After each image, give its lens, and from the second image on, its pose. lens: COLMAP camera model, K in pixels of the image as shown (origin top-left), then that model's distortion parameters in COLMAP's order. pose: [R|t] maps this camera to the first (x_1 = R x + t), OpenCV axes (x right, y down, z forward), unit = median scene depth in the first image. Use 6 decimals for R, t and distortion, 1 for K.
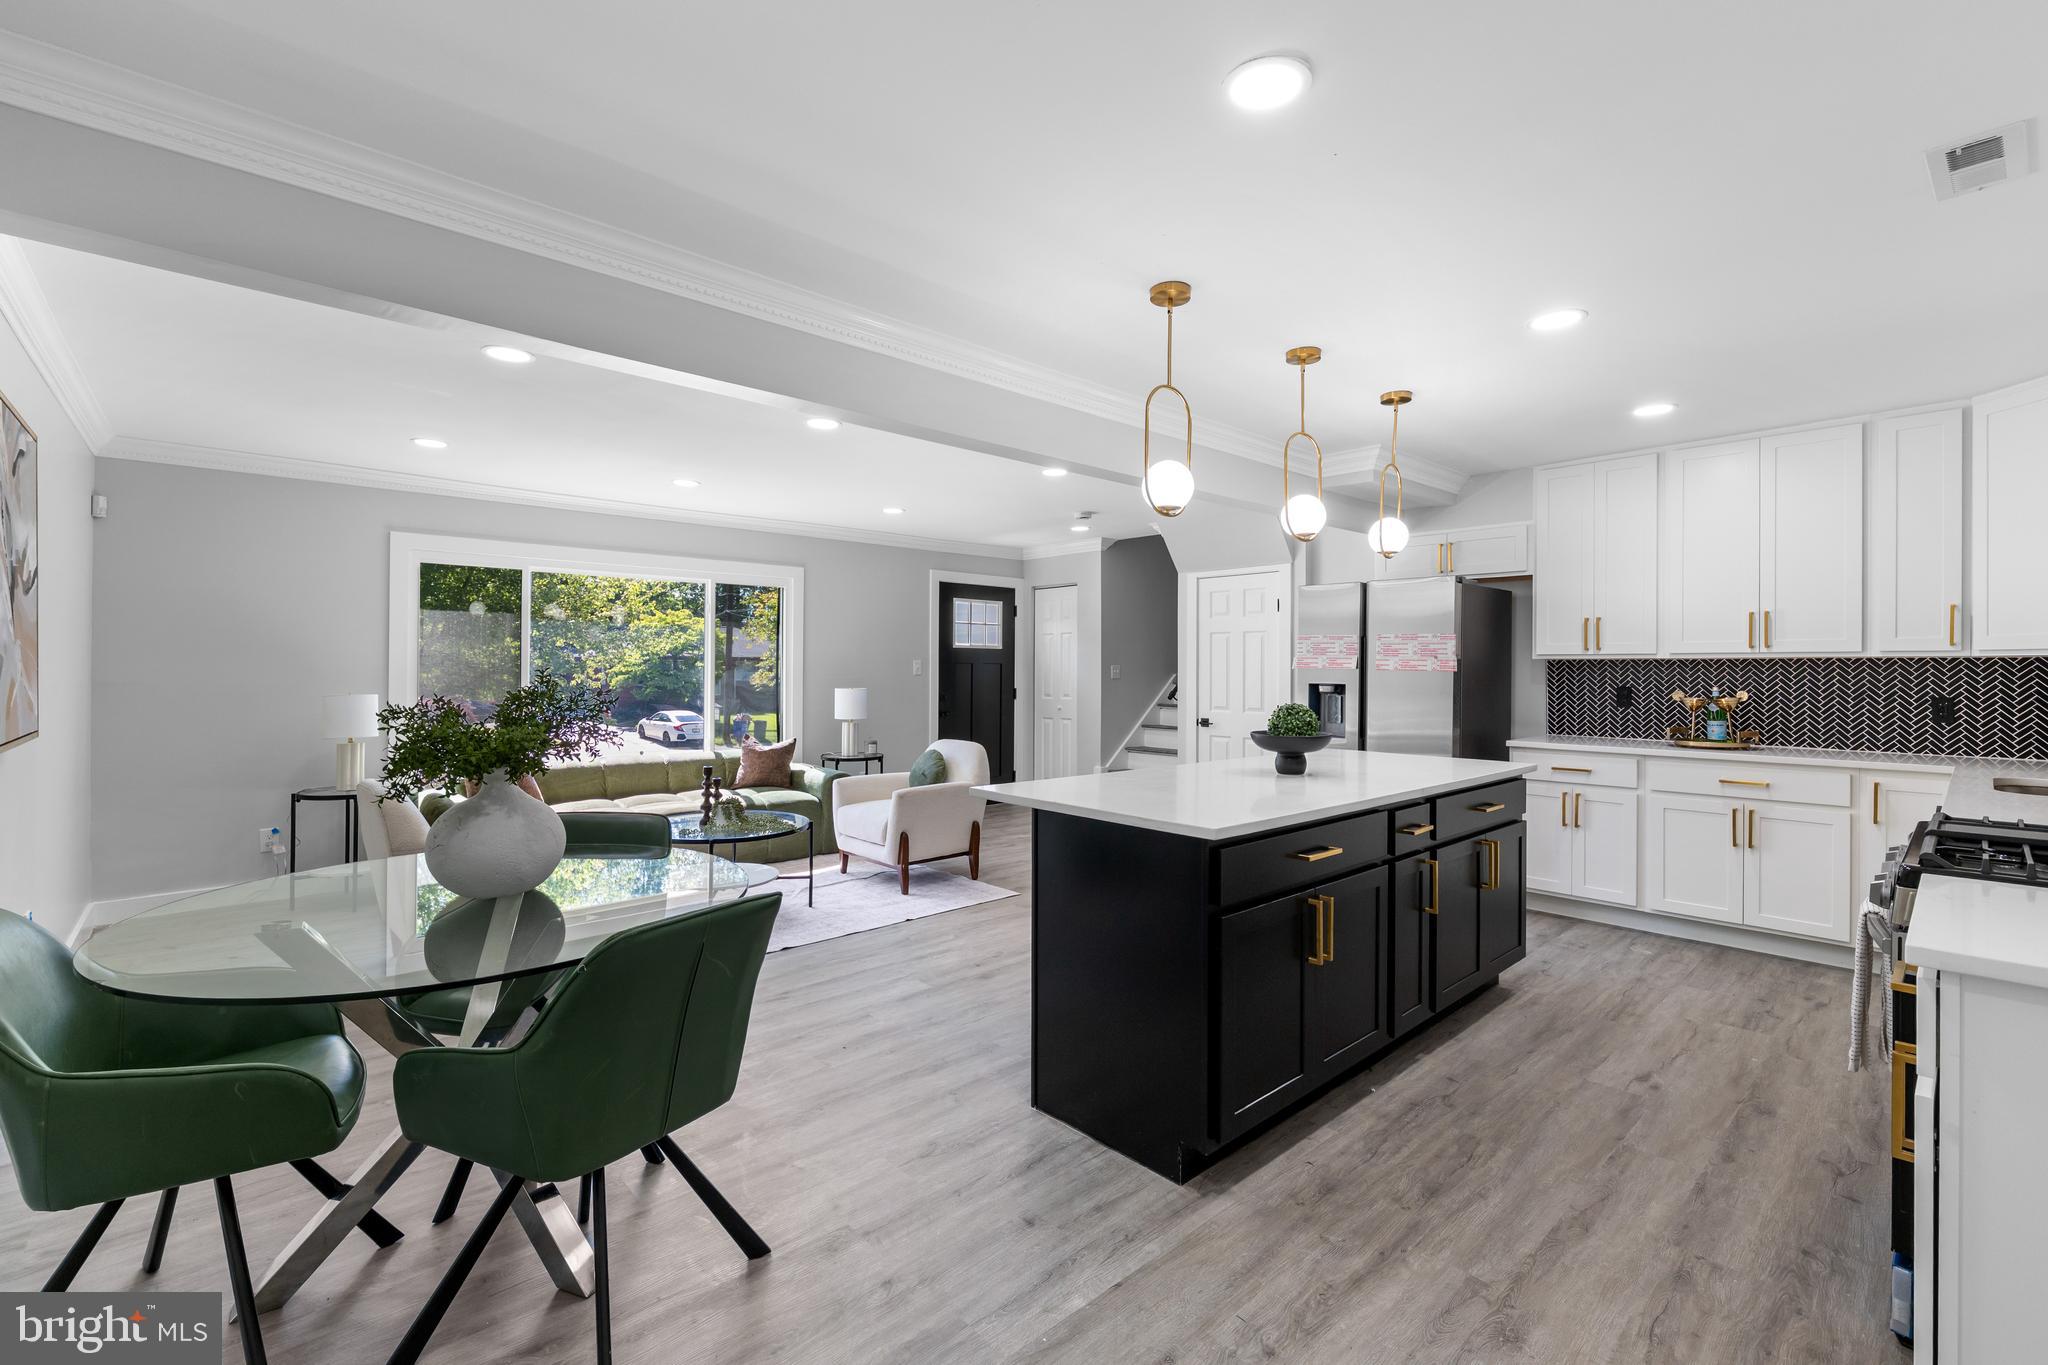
lens RADIAL K [[890.8, 0, 1024.0], [0, 890.8, 682.5], [0, 0, 1]] dist [-0.000583, -0.000085]
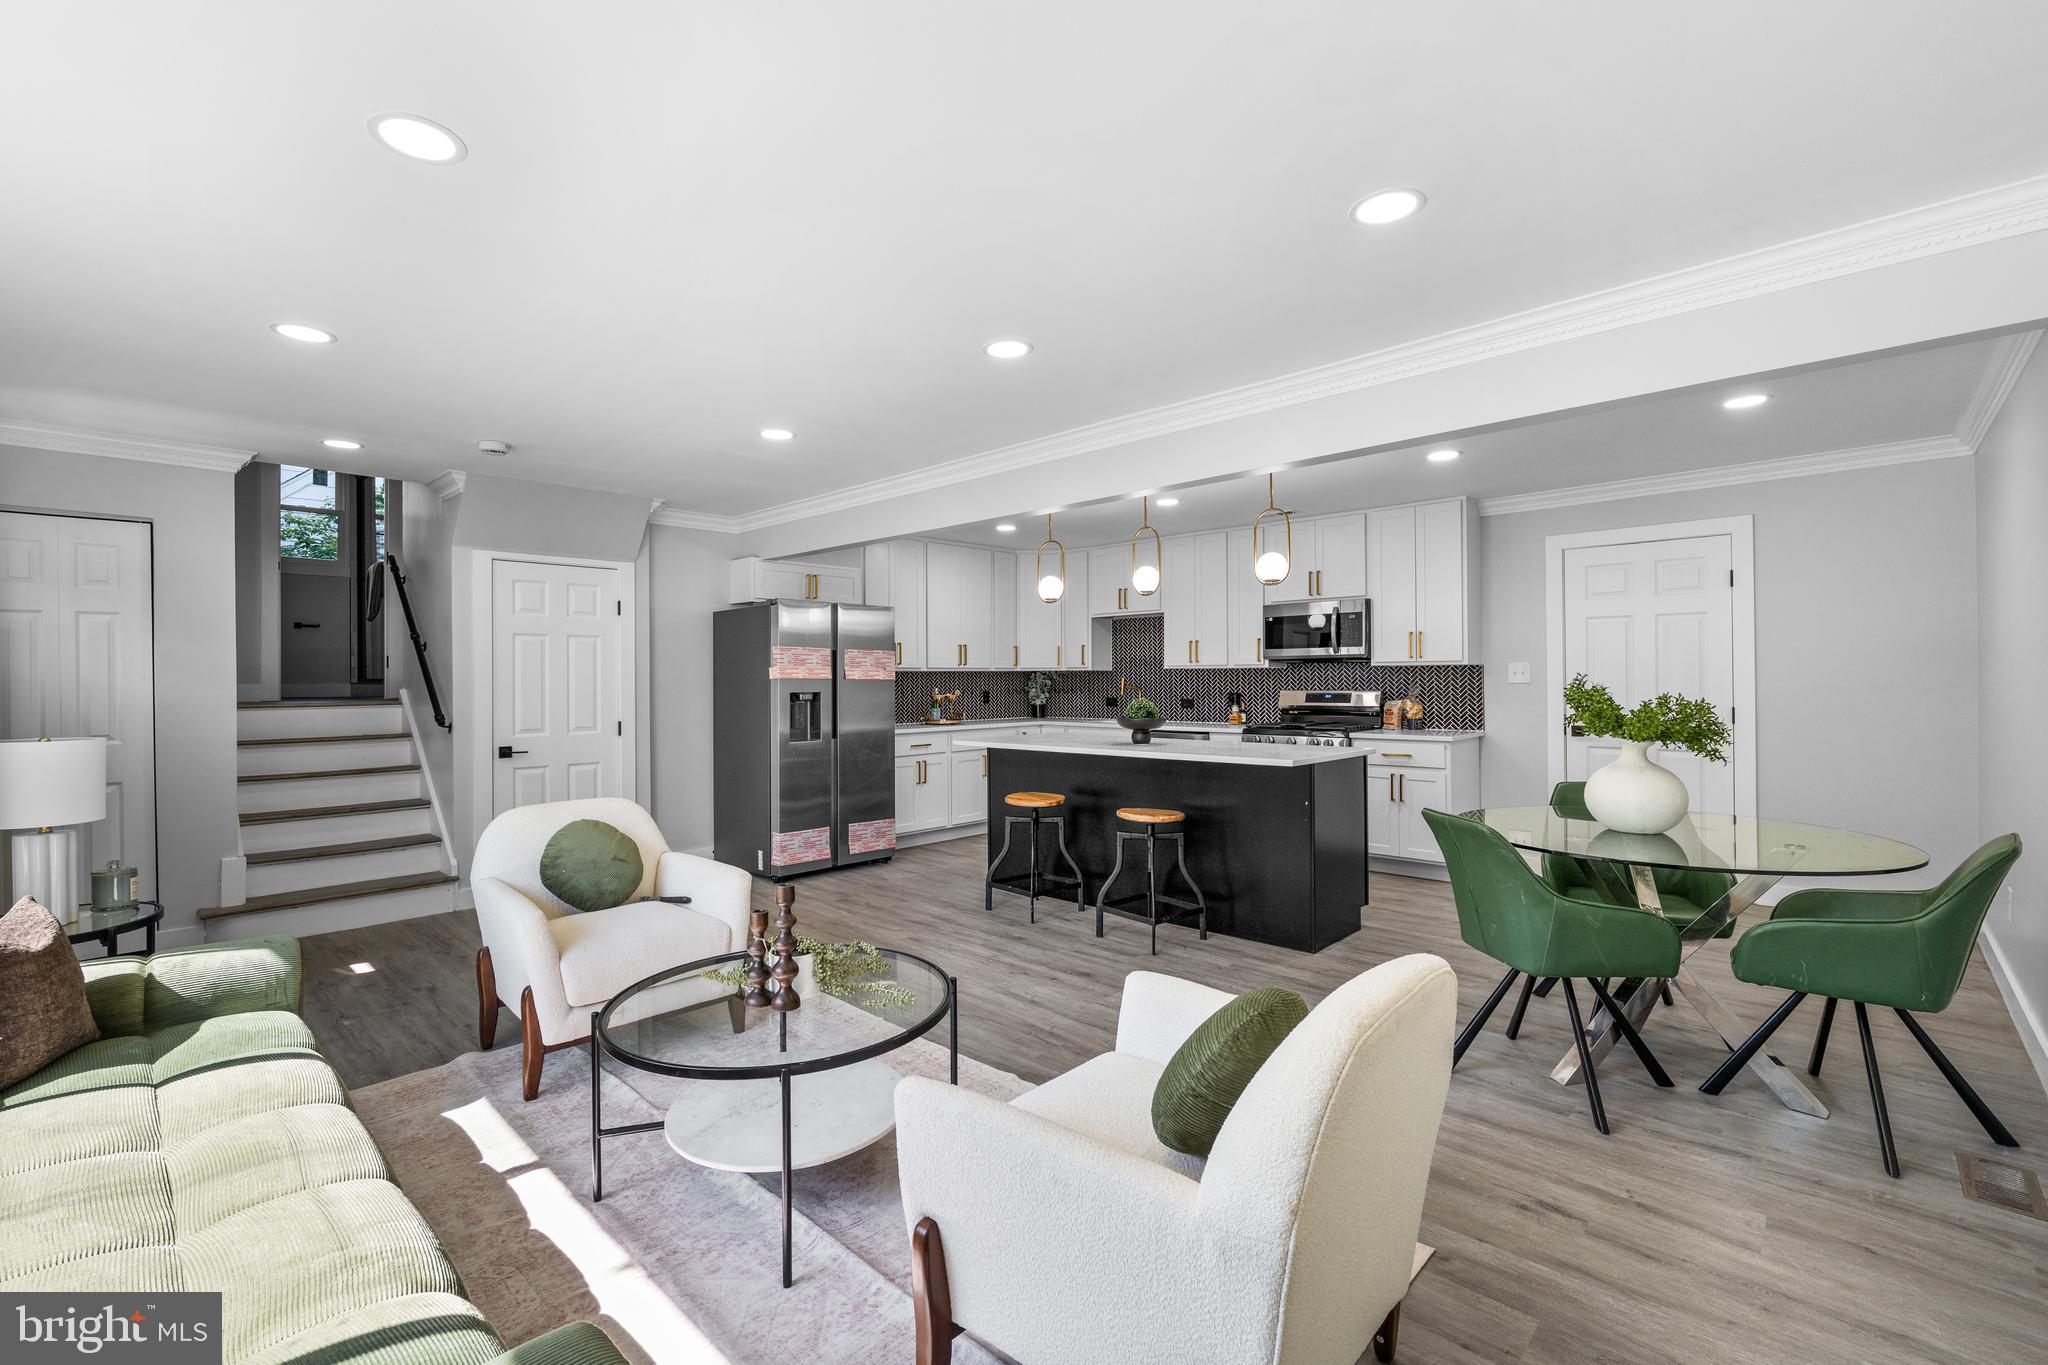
lens RADIAL K [[890.8, 0, 1024.0], [0, 890.8, 682.5], [0, 0, 1]] dist [-0.000583, -0.000085]
pose [[-0.078421, -0.004408, 0.996911, -0.968898], [0.026235, 0.999635, 0.006484, -0.012528], [-0.996575, 0.026663, -0.078277, 1.046378]]
